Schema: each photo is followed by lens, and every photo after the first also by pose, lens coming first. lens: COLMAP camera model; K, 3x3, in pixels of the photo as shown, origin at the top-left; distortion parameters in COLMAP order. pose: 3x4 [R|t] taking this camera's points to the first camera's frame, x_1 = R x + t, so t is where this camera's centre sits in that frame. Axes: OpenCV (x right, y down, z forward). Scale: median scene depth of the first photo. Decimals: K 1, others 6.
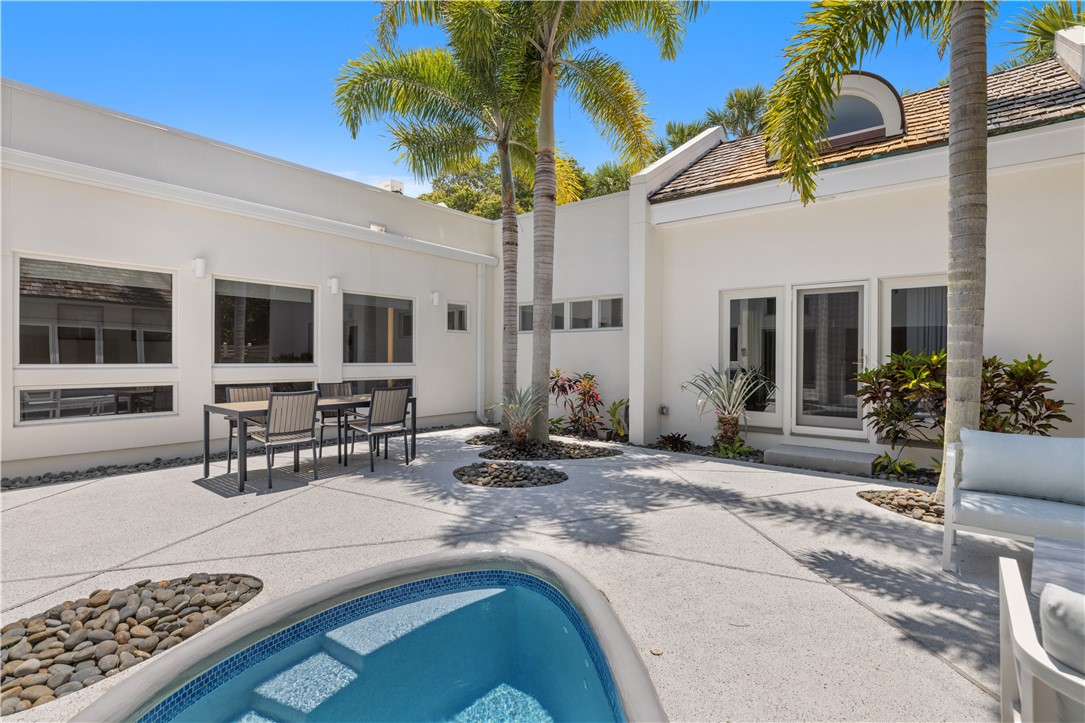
lens RADIAL K [[526.8, 0, 545.7], [0, 526.8, 366.7], [0, 0, 1]] dist [-0.010157, 0.001214]
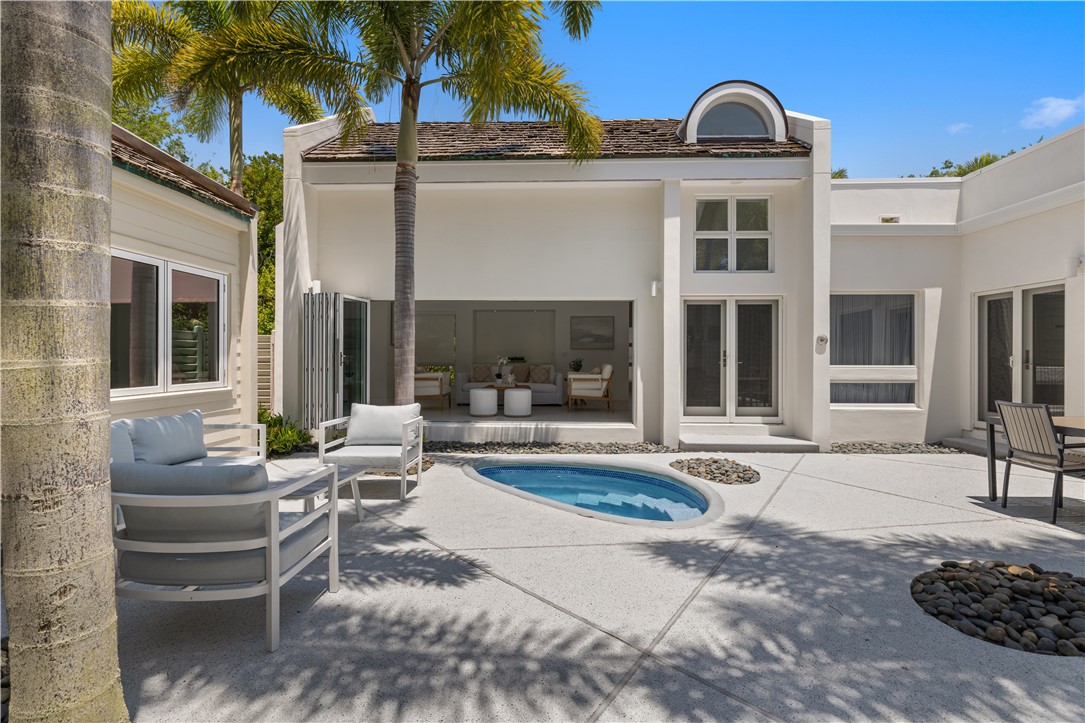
lens RADIAL K [[526.8, 0, 545.0], [0, 526.8, 355.8], [0, 0, 1]] dist [-0.010157, 0.001214]
pose [[-0.789161, -0.010836, -0.614090, 0.444354], [-0.014706, 0.999891, 0.001255, -0.012047], [0.614010, 0.010021, -0.789235, 0.808540]]
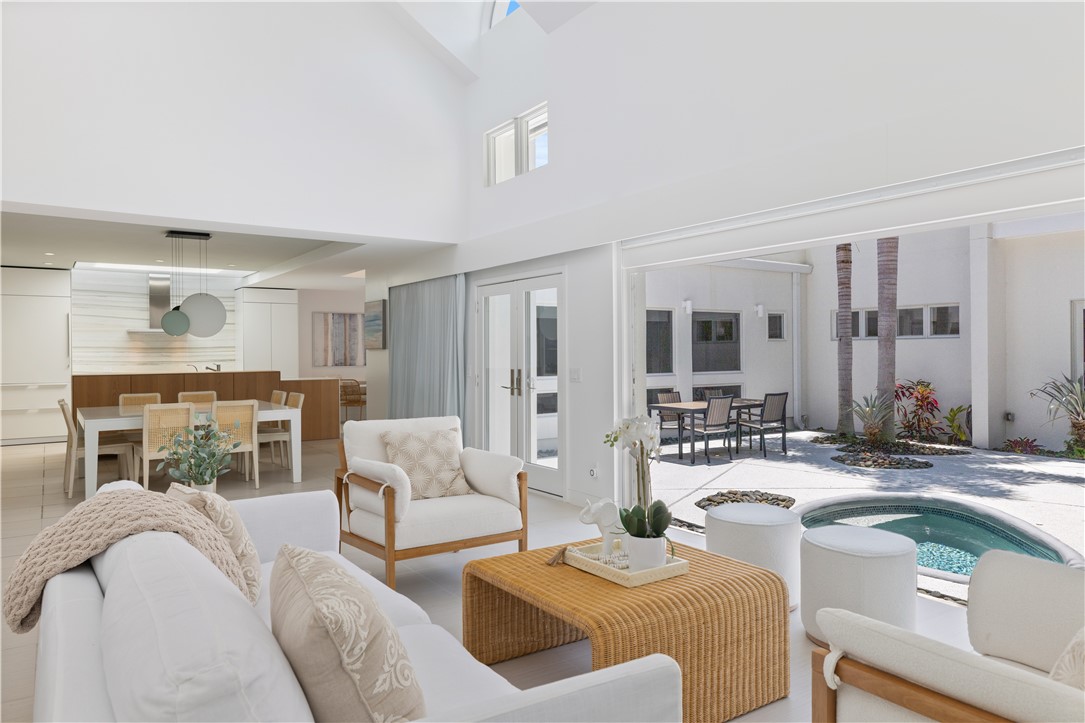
lens RADIAL K [[726.0, 0, 552.6], [0, 726.0, 353.4], [0, 0, 1]] dist [0.004455, 0.002756]
pose [[0.958789, -0.011178, -0.283898, -0.263857], [0.006465, 0.999825, -0.017534, -0.025890], [0.284044, 0.014976, 0.958694, -0.726696]]
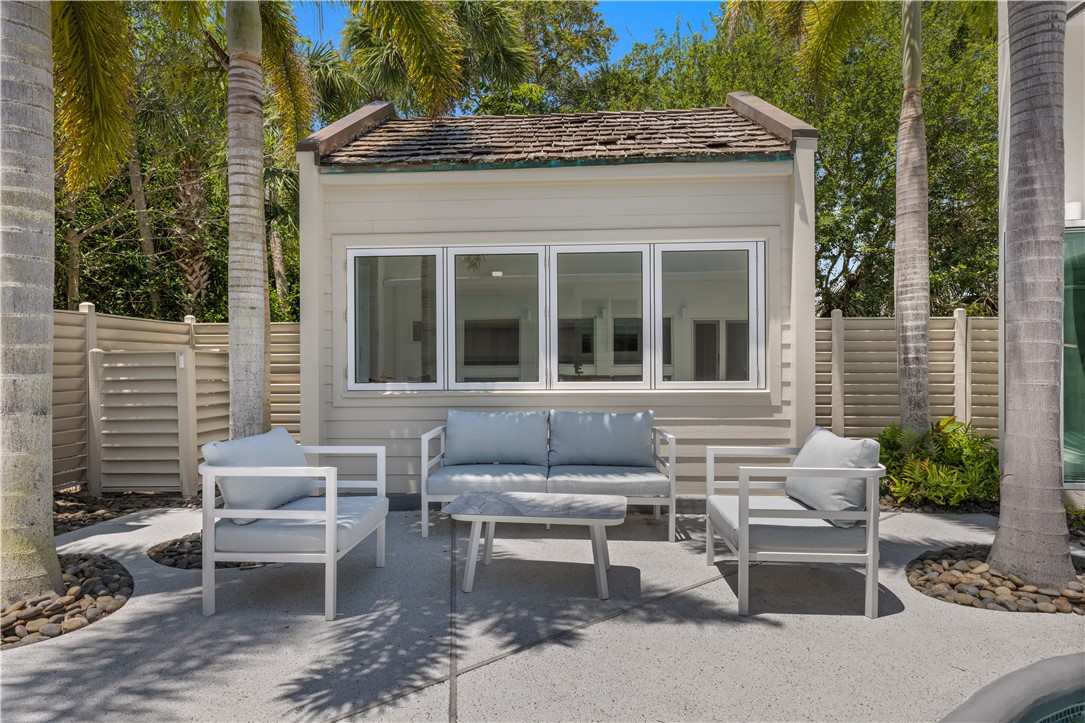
lens RADIAL K [[644.8, 0, 537.0], [0, 644.8, 363.8], [0, 0, 1]] dist [0.001227, 0.006452]
pose [[-0.595057, -0.006266, 0.803659, -0.066416], [0.008364, 0.999867, 0.013989, 0.001302], [-0.803640, 0.015046, -0.594926, 0.544935]]
